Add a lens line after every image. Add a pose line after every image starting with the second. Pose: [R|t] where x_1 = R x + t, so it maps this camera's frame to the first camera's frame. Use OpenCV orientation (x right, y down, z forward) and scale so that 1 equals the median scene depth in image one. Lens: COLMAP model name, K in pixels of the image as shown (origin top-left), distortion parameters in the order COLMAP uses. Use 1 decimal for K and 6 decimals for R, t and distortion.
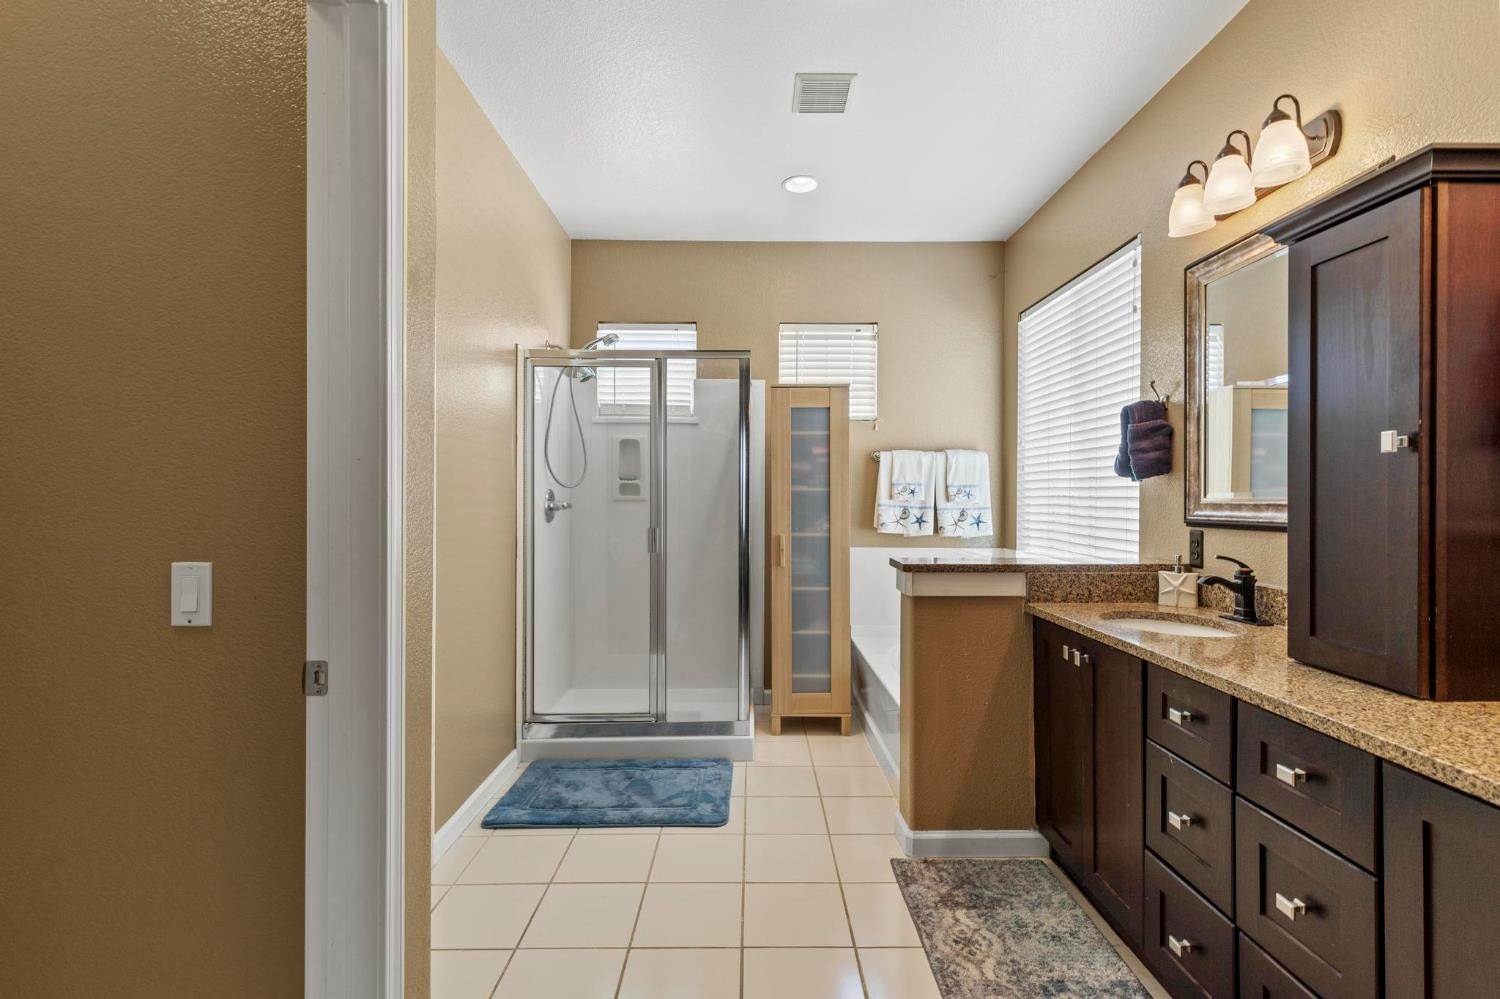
lens RADIAL K [[685.2, 0, 750.1], [0, 685.2, 500.9], [0, 0, 1]] dist [0.010699, -0.001730]
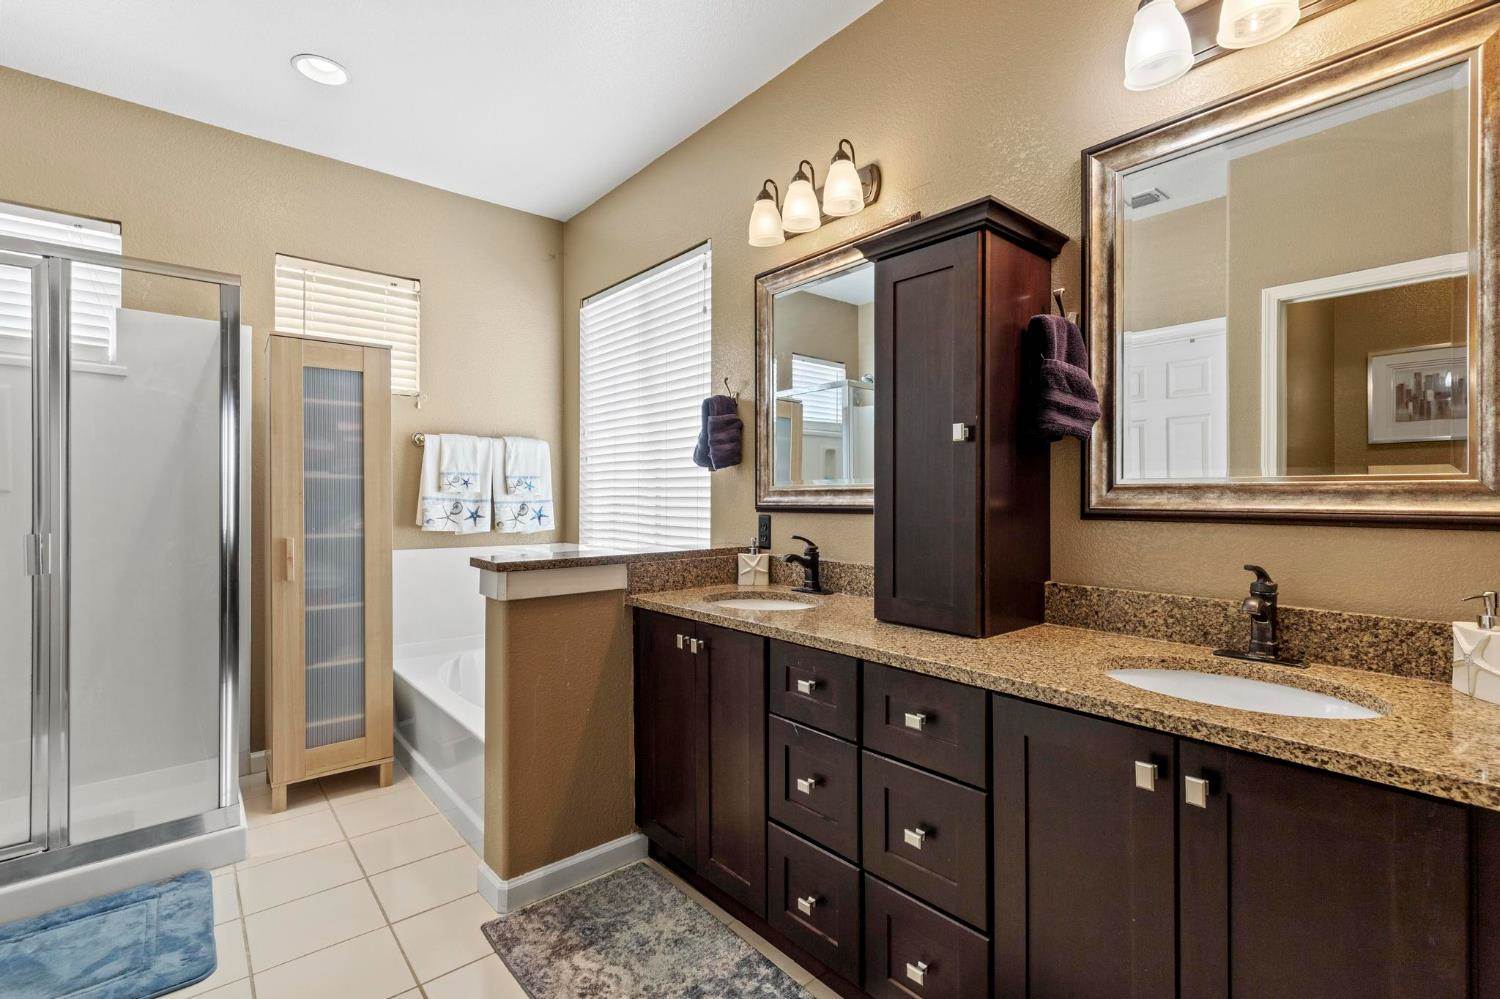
lens RADIAL K [[685.2, 0, 761.0], [0, 685.2, 498.1], [0, 0, 1]] dist [0.010699, -0.001730]
pose [[0.760711, -0.002282, 0.649086, -0.073053], [0.005143, 0.999984, -0.002512, 0.017917], [-0.649070, 0.005249, 0.760711, 0.161936]]
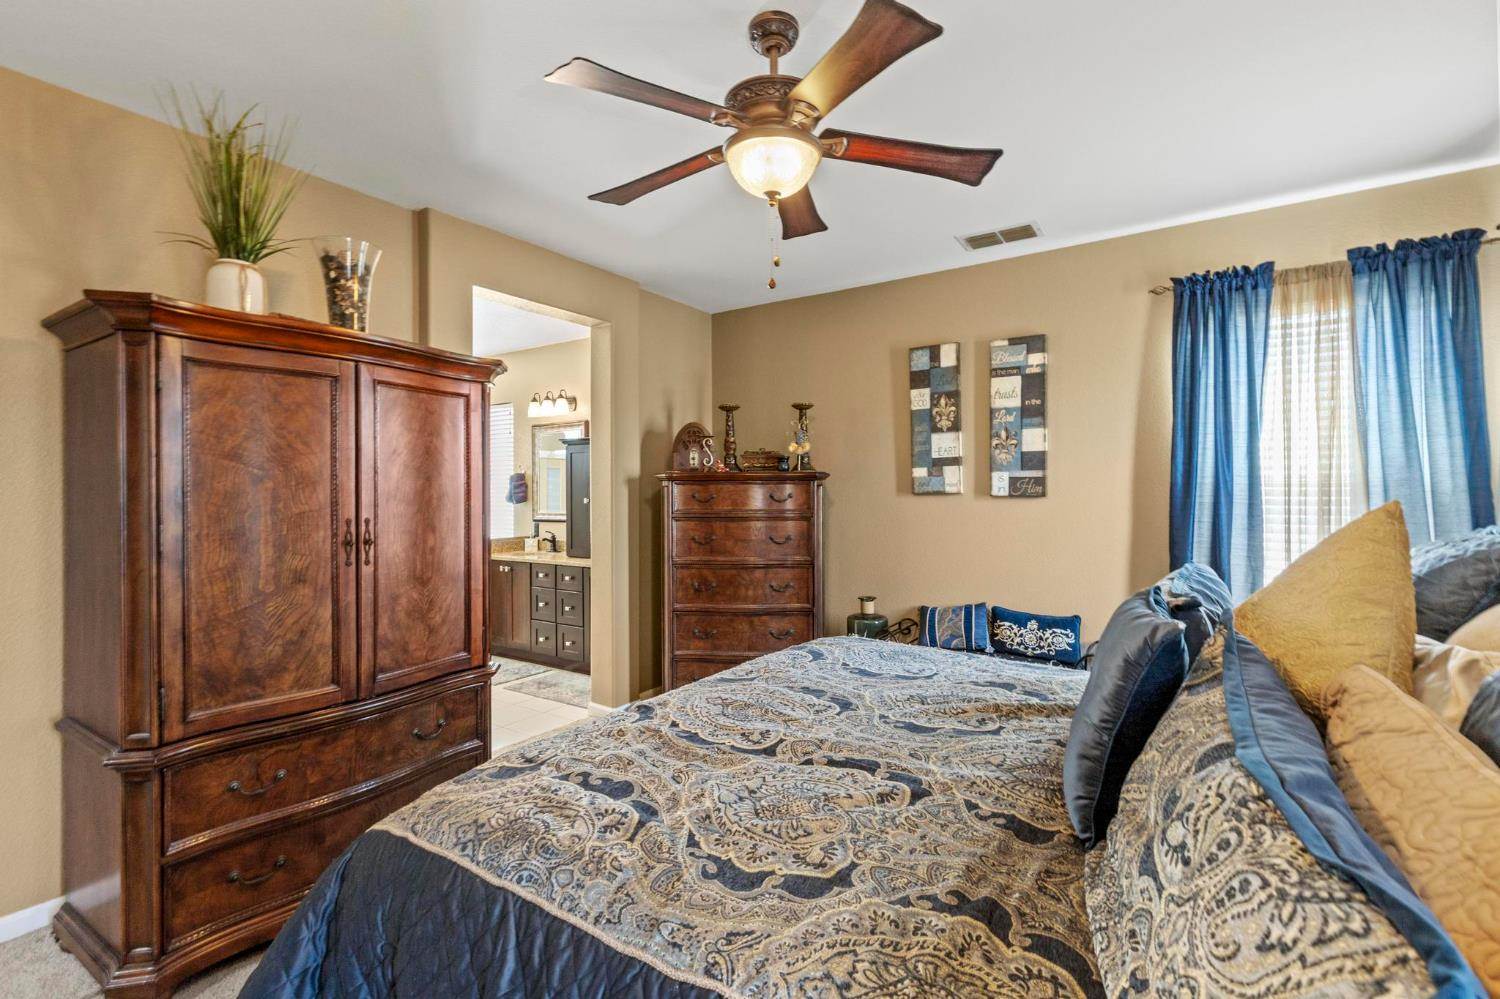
lens RADIAL K [[685.2, 0, 755.8], [0, 685.2, 503.2], [0, 0, 1]] dist [0.010699, -0.001730]
pose [[0.574395, -0.007665, 0.818543, -1.075486], [0.006266, 0.999968, 0.004966, -0.043966], [-0.818555, 0.002277, 0.574424, -1.271332]]
